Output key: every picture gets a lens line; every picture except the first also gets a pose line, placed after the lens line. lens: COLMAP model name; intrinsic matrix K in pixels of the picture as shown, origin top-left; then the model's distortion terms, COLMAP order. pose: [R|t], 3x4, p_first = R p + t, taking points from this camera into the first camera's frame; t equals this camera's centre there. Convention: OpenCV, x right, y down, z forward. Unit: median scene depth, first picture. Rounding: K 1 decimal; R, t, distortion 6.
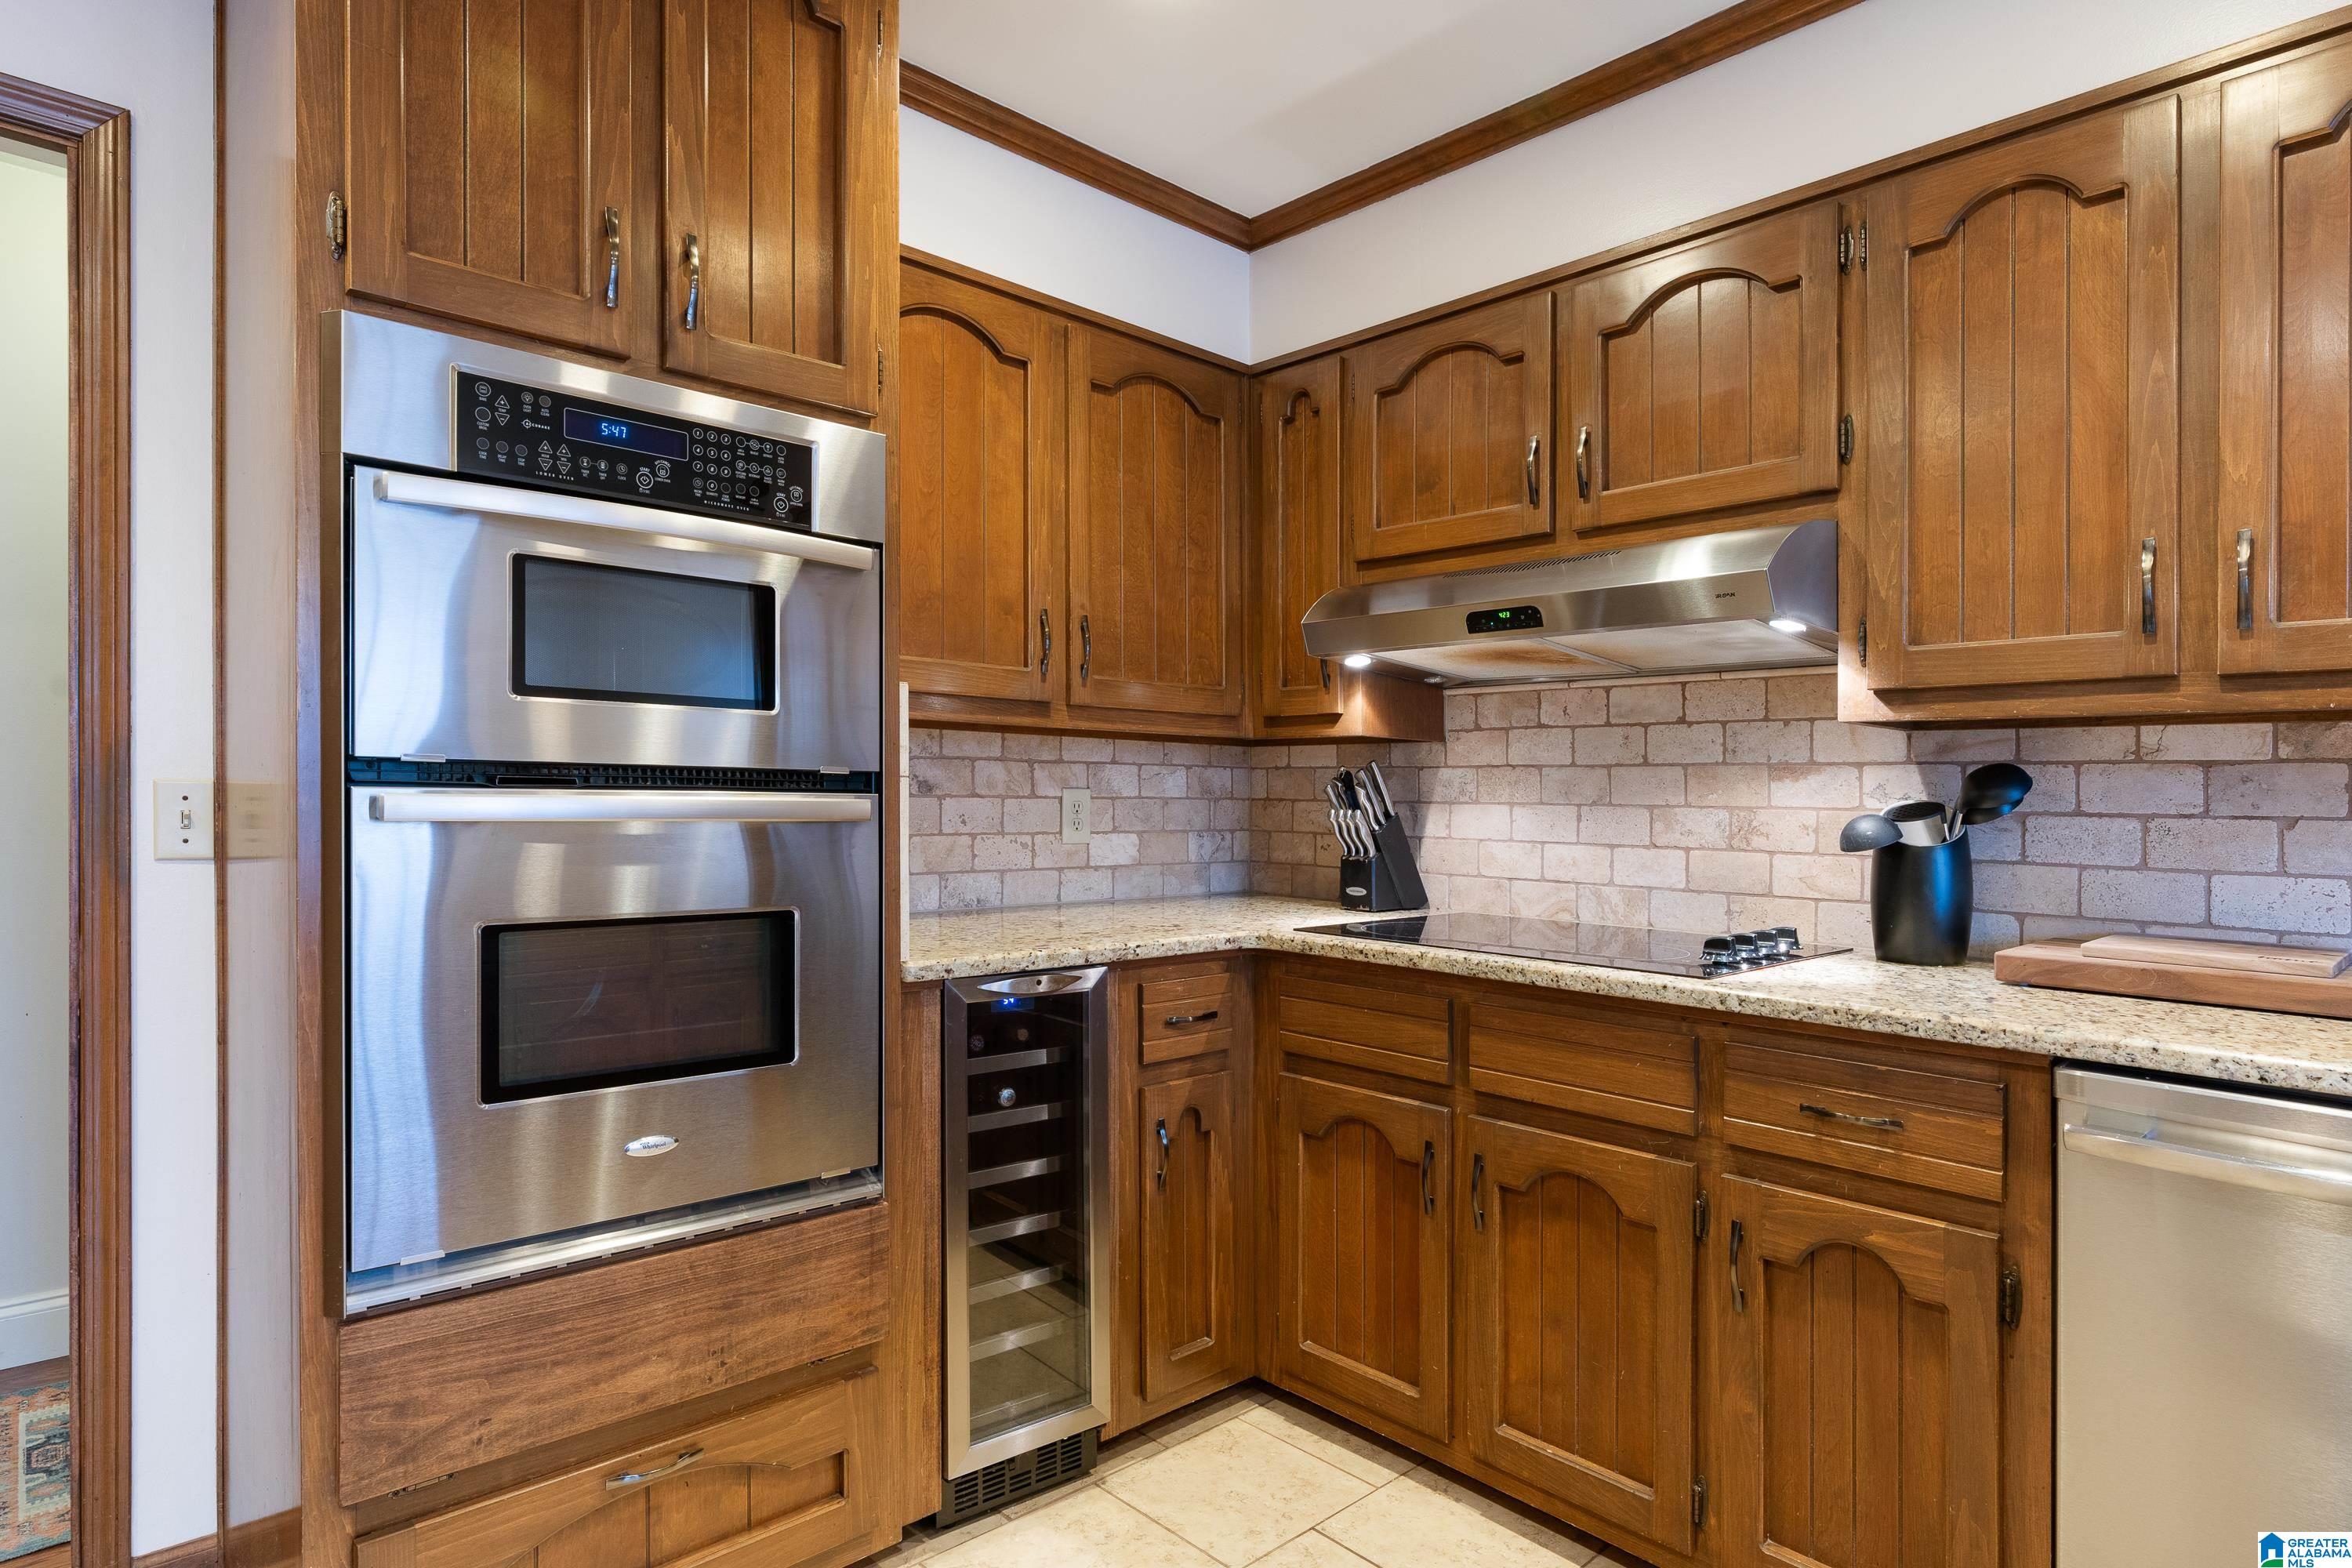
lens RADIAL K [[1279.5, 0, 1176.0], [0, 1279.5, 784.0], [0, 0, 1]] dist [-0.001711, 0.000207]
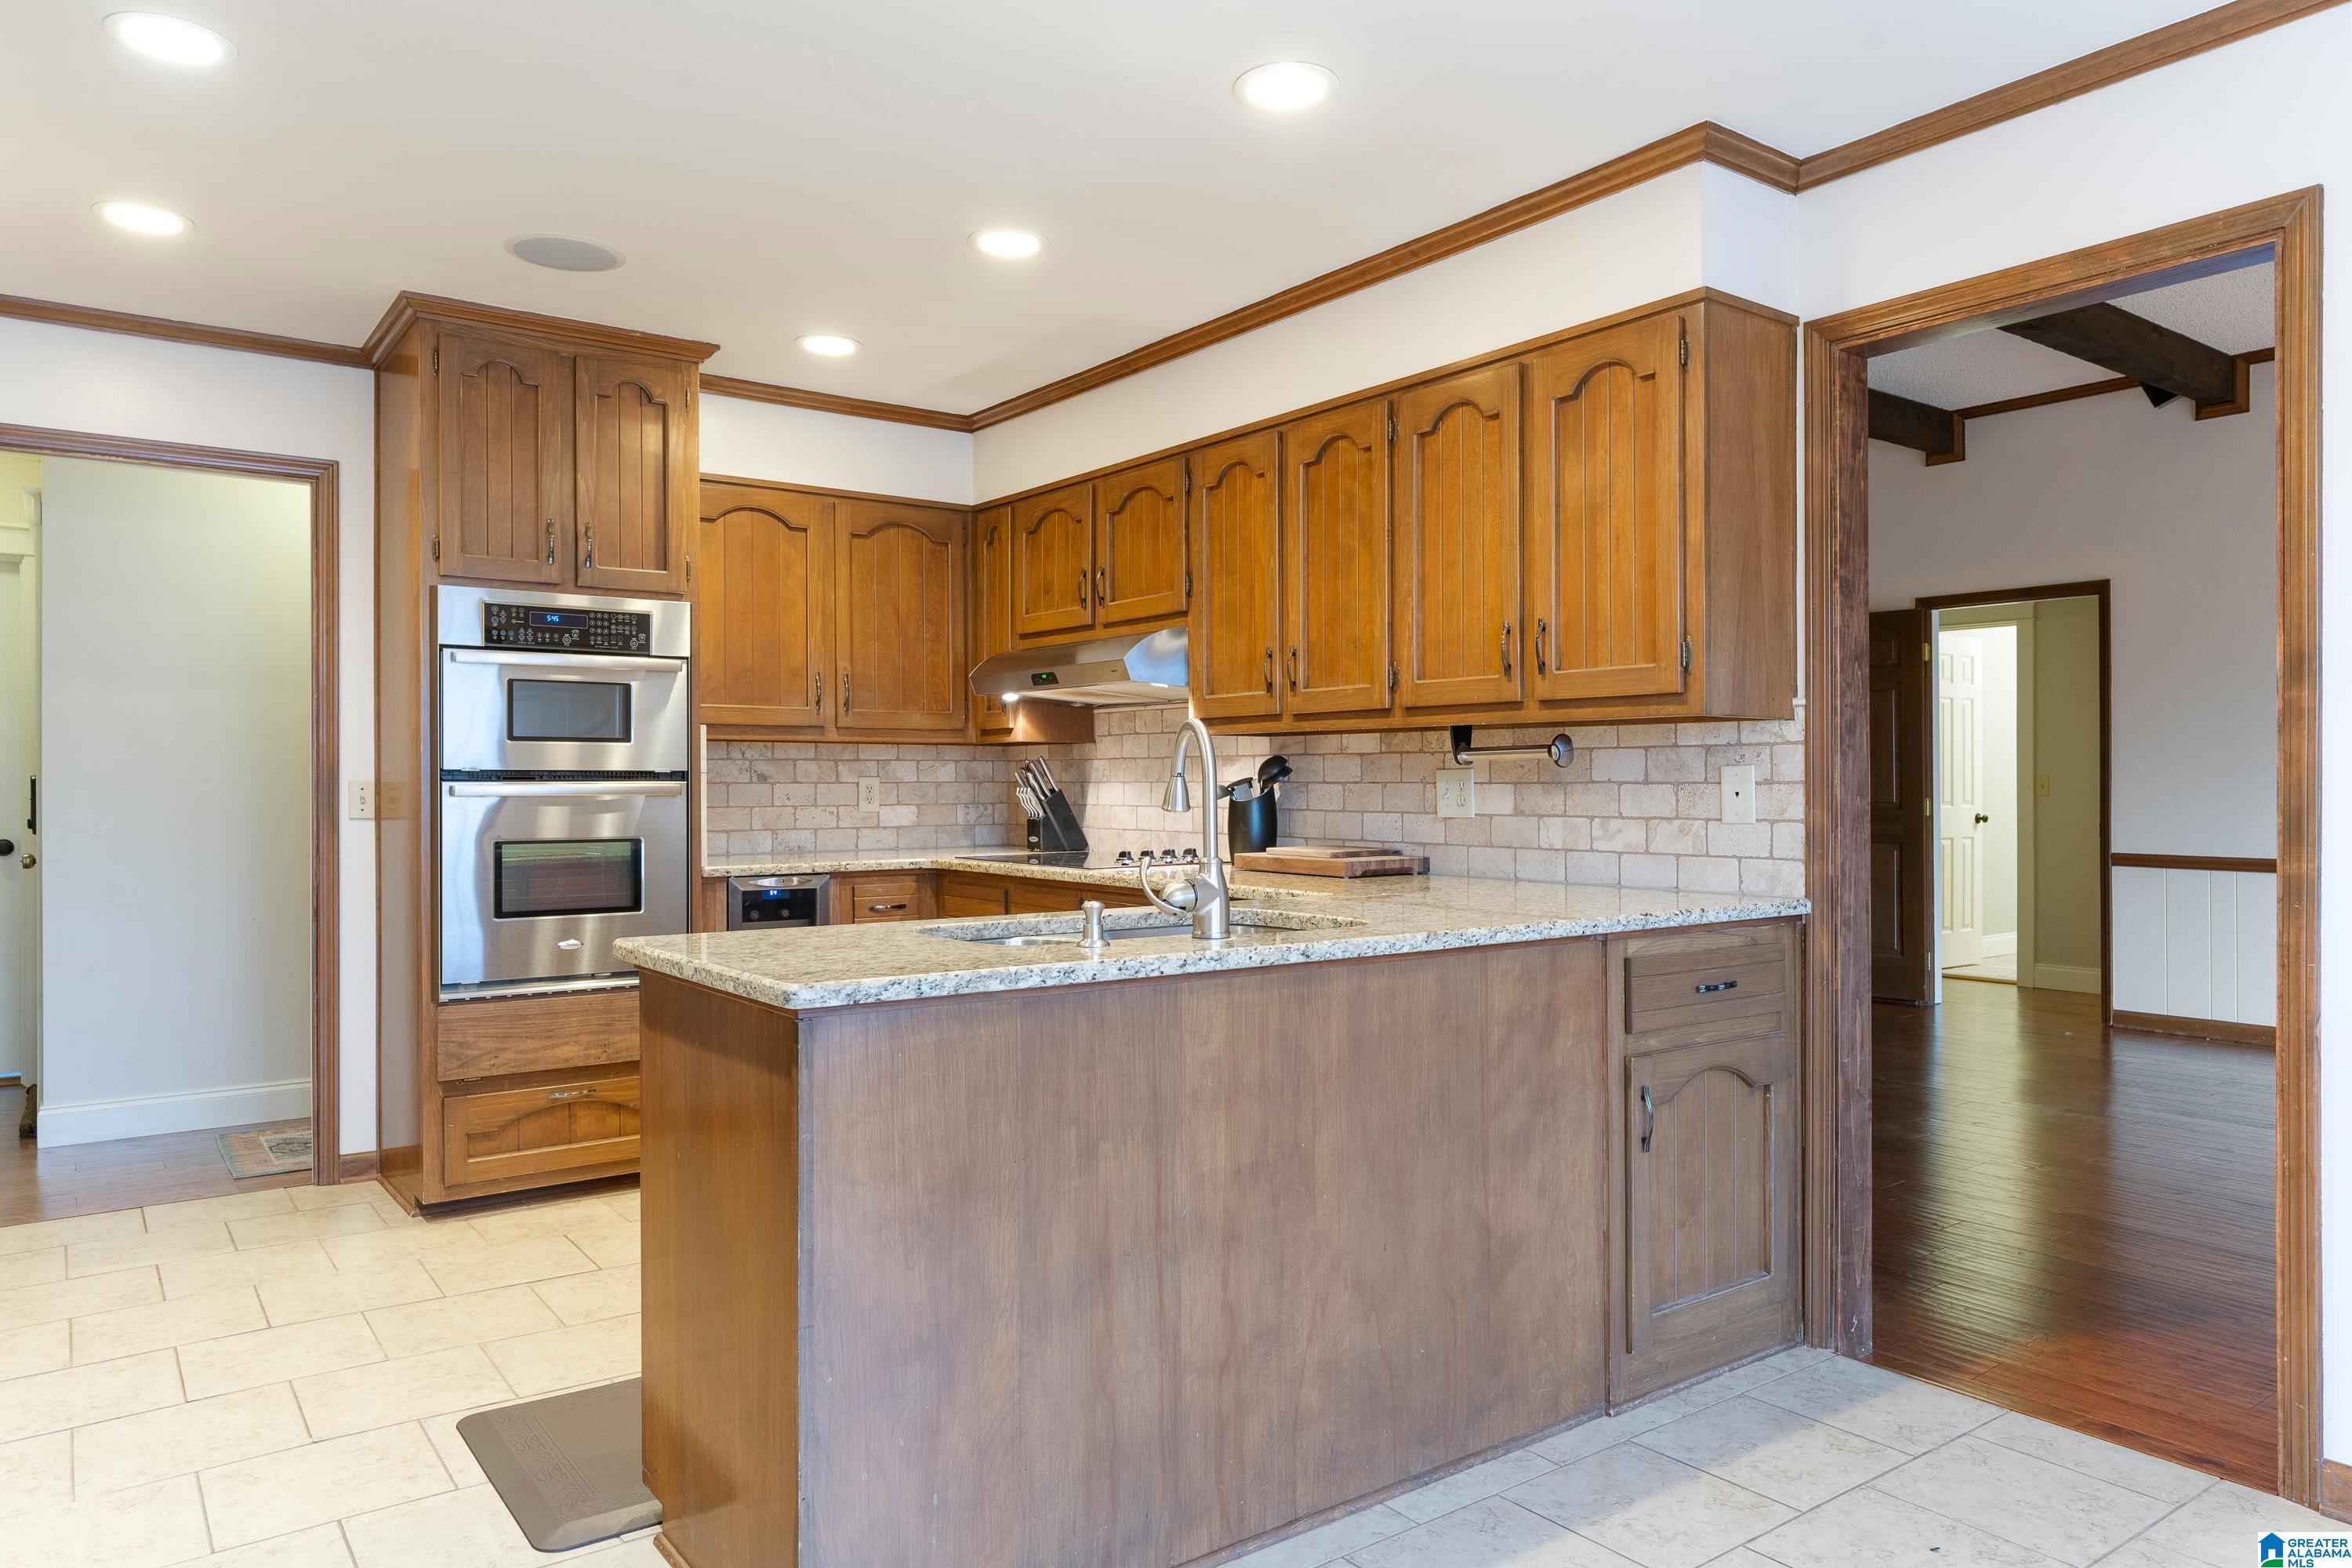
lens RADIAL K [[1542.8, 0, 1184.7], [0, 1542.8, 718.8], [0, 0, 1]] dist [0.005654, 0.000878]
pose [[0.994124, -0.020265, -0.106334, 0.683939], [0.016821, 0.999308, -0.033180, 0.002135], [0.106932, 0.031197, 0.993777, -1.129228]]
